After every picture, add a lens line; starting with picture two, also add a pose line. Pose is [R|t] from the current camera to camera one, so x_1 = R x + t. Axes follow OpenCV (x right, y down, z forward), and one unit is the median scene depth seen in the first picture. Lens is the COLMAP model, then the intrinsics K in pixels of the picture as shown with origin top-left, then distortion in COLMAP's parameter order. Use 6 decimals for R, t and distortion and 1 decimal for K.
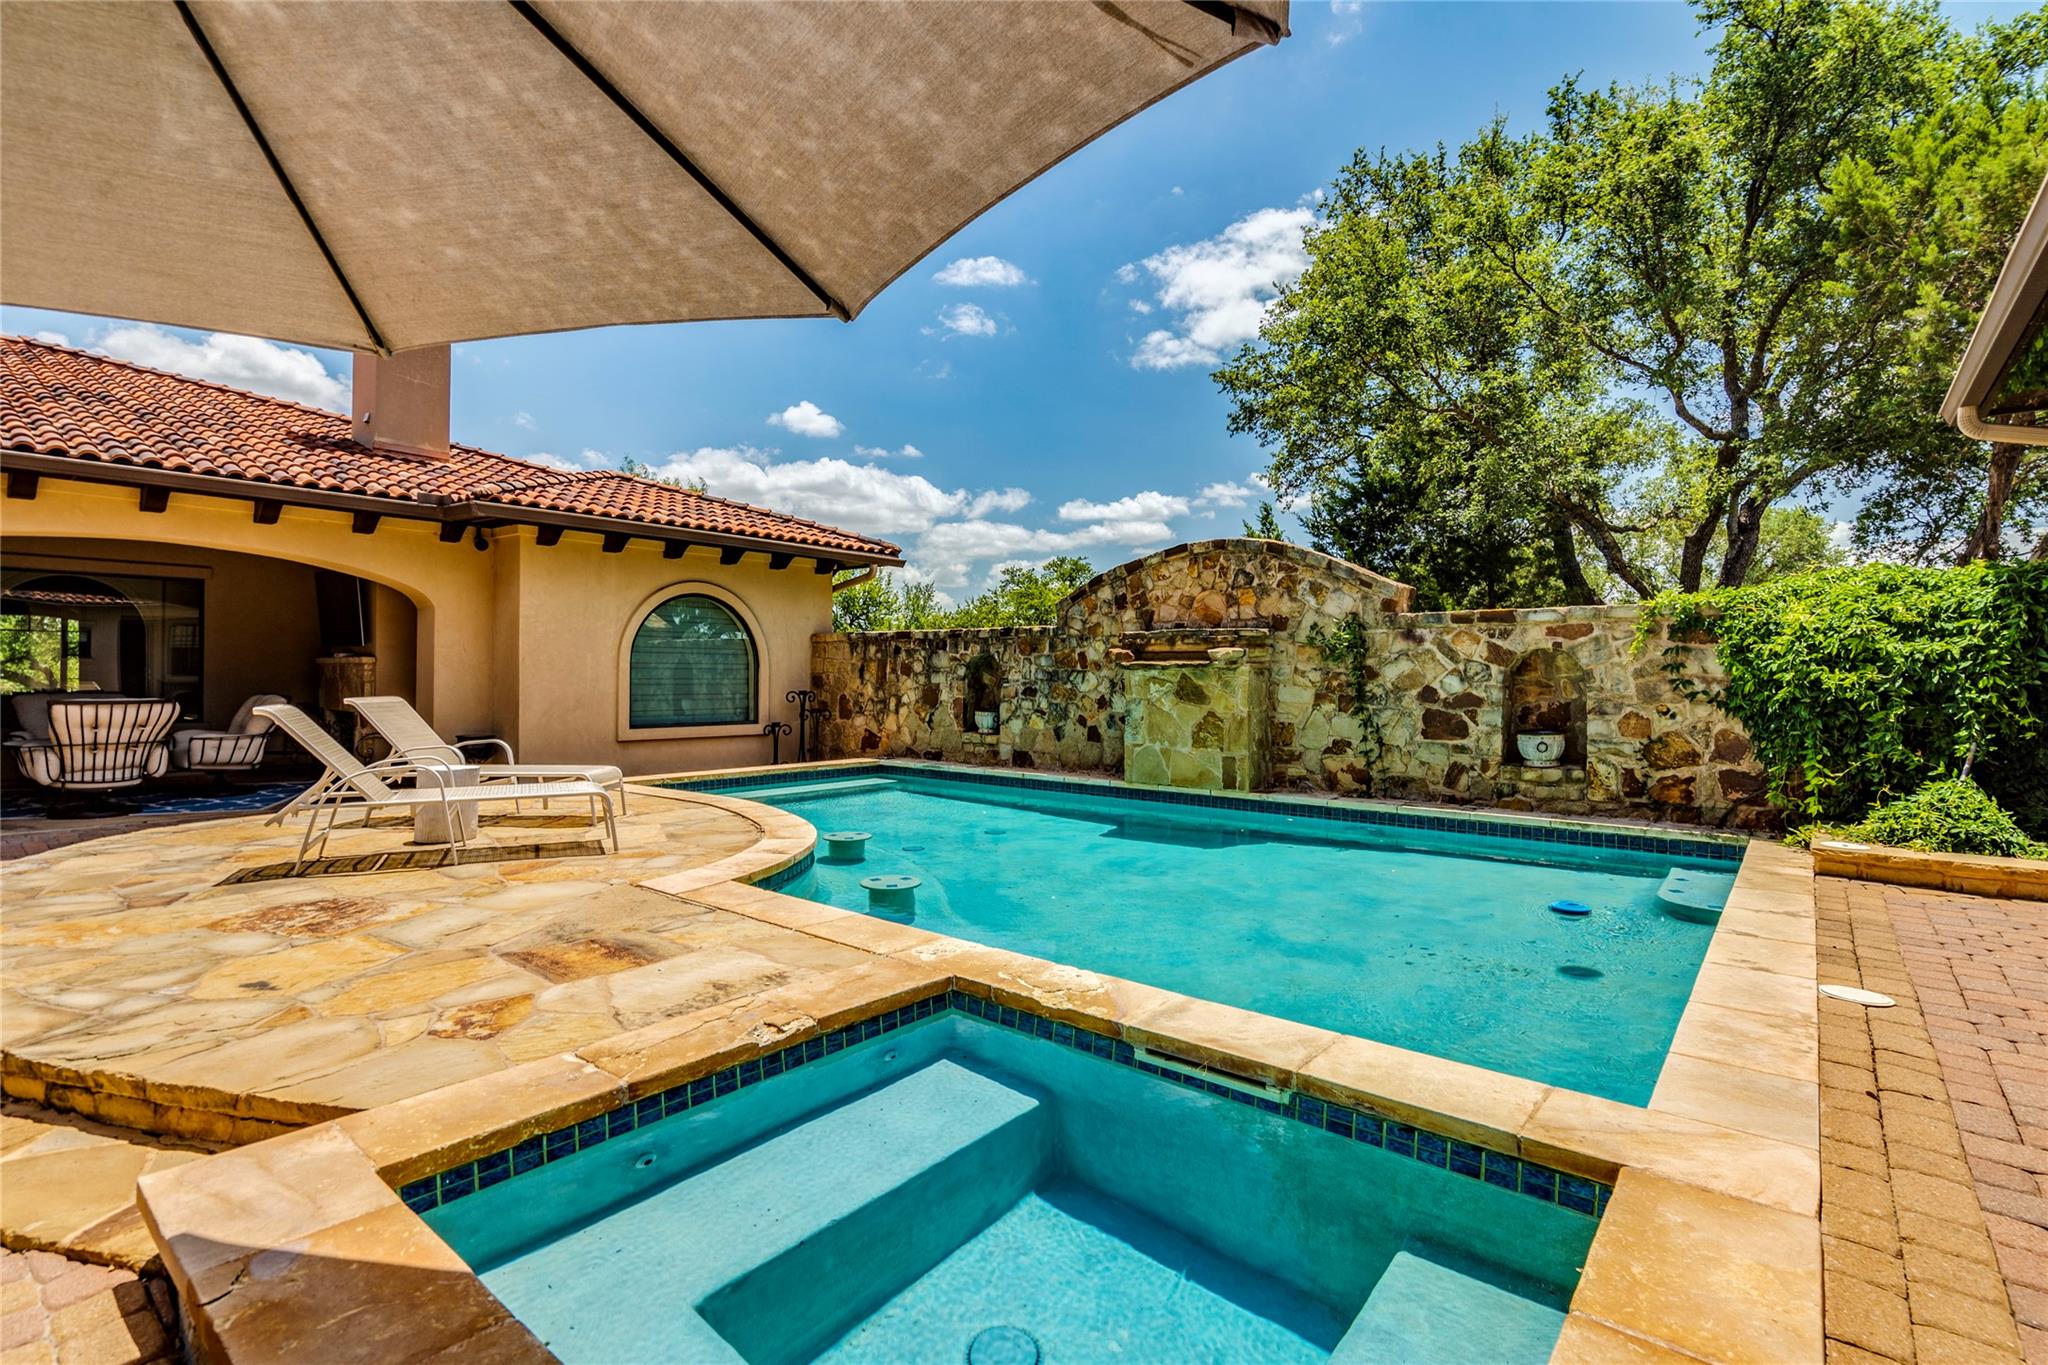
lens RADIAL K [[957.7, 0, 1011.4], [0, 957.7, 676.1], [0, 0, 1]] dist [0.001585, 0.000309]
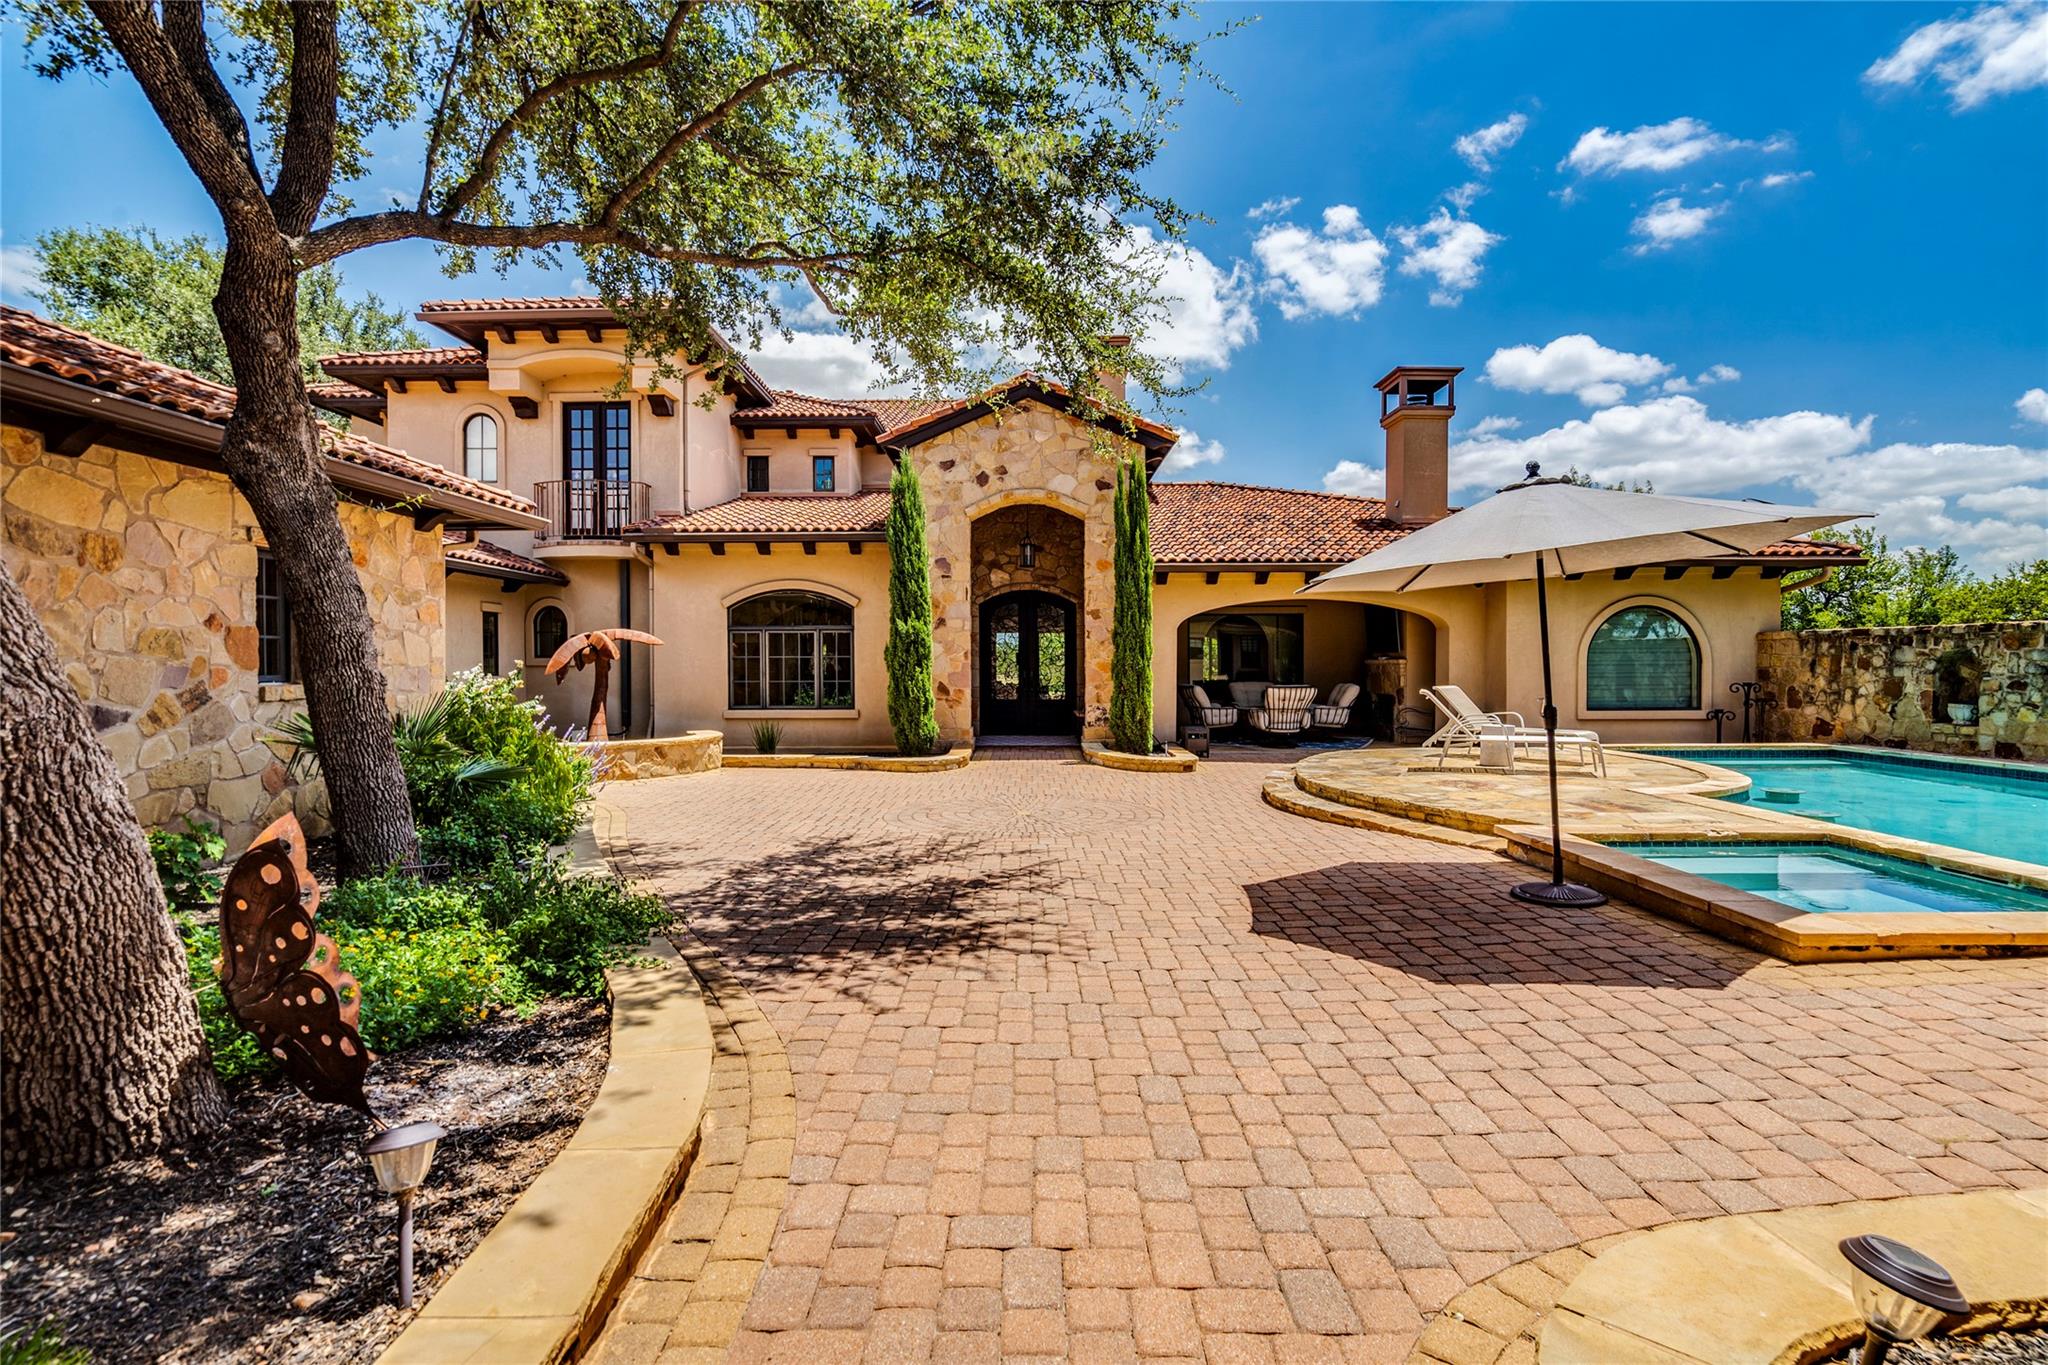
lens RADIAL K [[957.7, 0, 1011.4], [0, 957.7, 676.1], [0, 0, 1]] dist [0.001585, 0.000309]
pose [[0.638739, 0.001172, -0.769422, 0.112430], [0.008858, 0.999921, 0.008876, -0.011495], [0.769372, -0.012485, 0.638679, -0.451839]]
